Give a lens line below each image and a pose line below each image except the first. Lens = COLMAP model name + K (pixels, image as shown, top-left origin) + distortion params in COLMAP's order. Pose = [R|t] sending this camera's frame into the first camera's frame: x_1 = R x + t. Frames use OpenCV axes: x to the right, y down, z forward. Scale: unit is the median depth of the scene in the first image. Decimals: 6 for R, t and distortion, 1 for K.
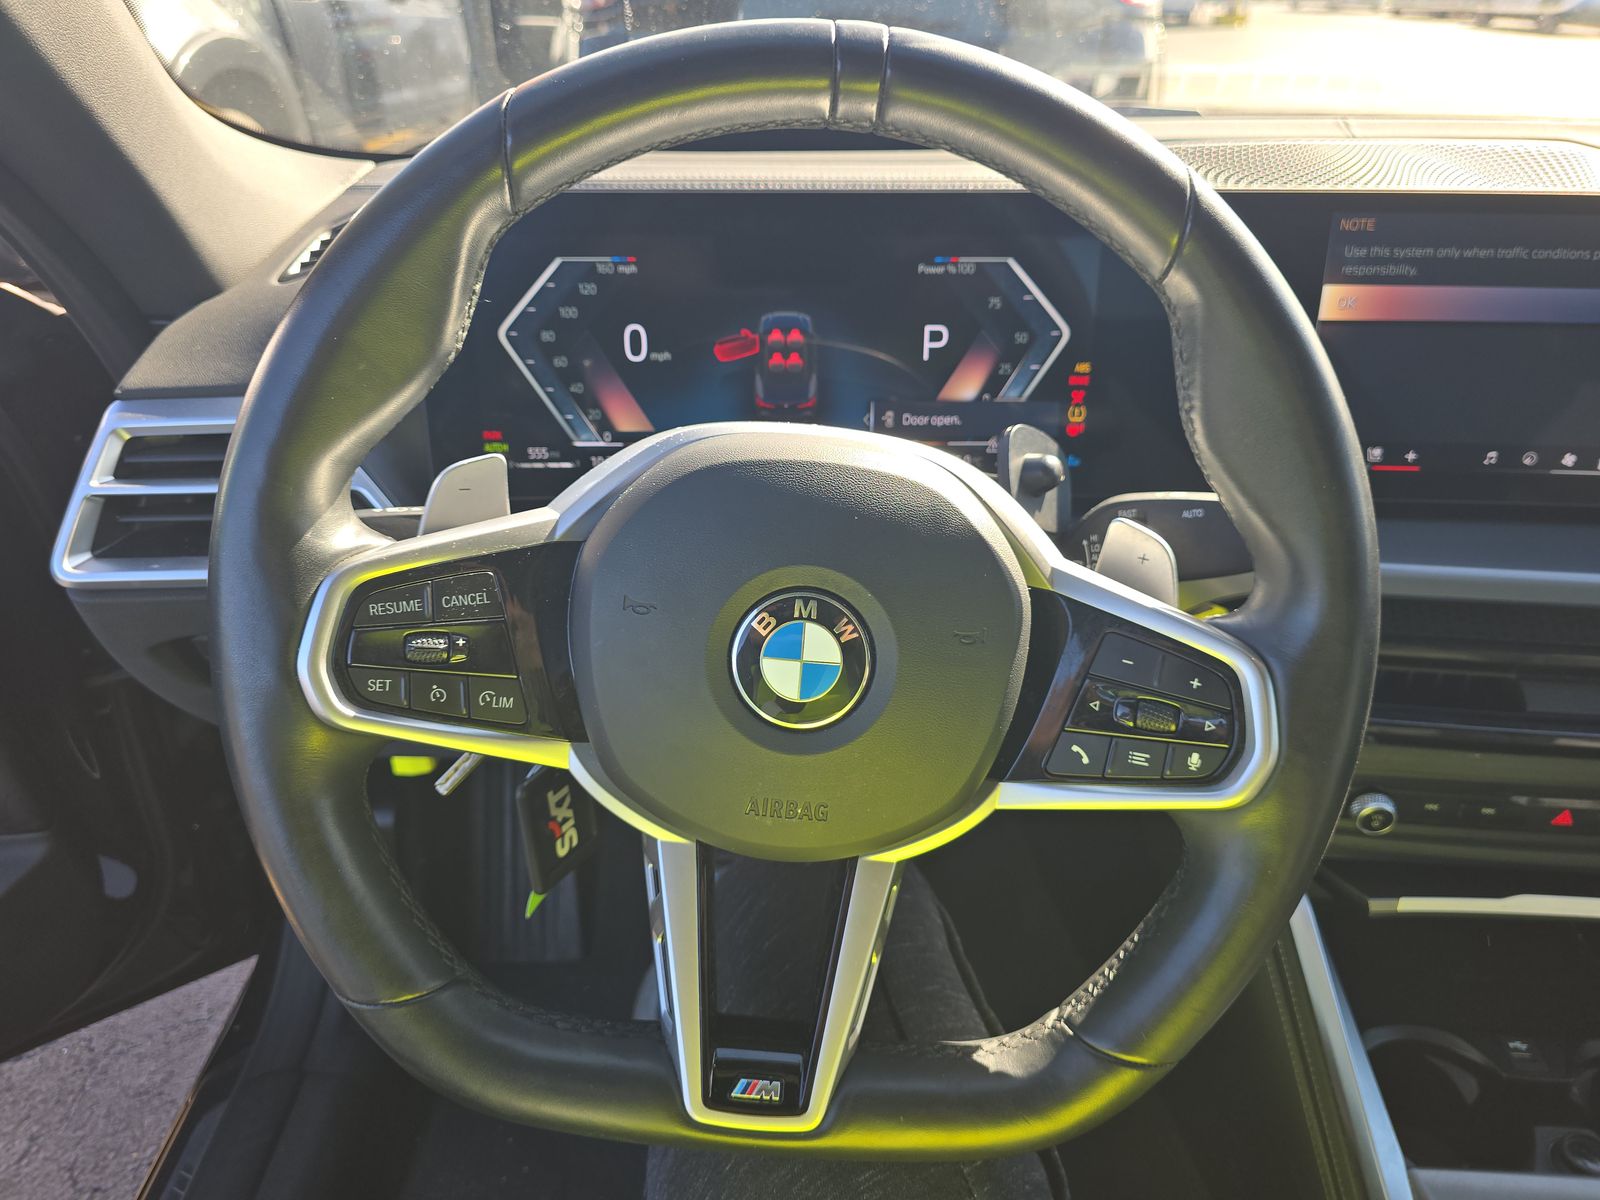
lens RADIAL K [[1077.5, 0, 790.5], [0, 1077.5, 587.6], [0, 0, 1]] dist [0.079863, -0.082624]
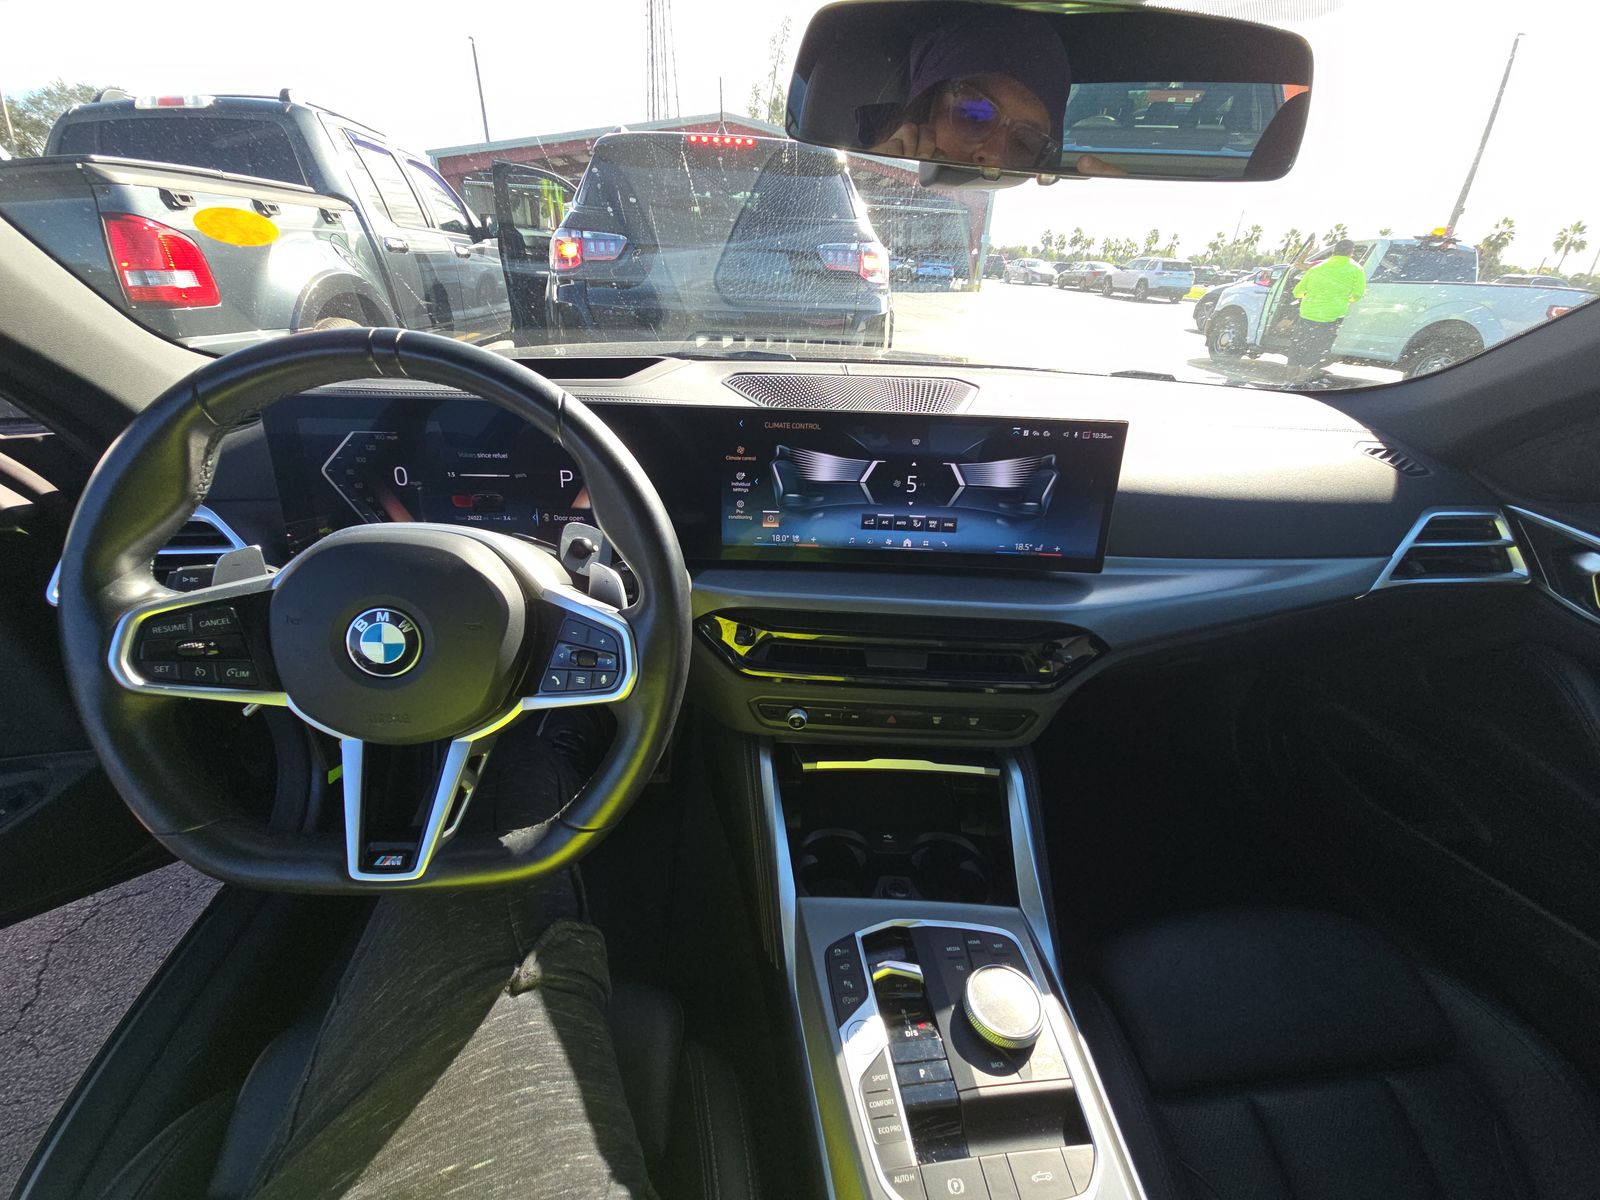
lens RADIAL K [[644.2, 0, 800.0], [0, 644.2, 600.0], [0, 0, 1]] dist [0.011955, 0.000069]
pose [[0.996013, -0.000697, 0.089208, 0.445661], [0.001691, 0.999937, -0.011069, 0.001978], [-0.089195, 0.011175, 0.995952, -0.174413]]
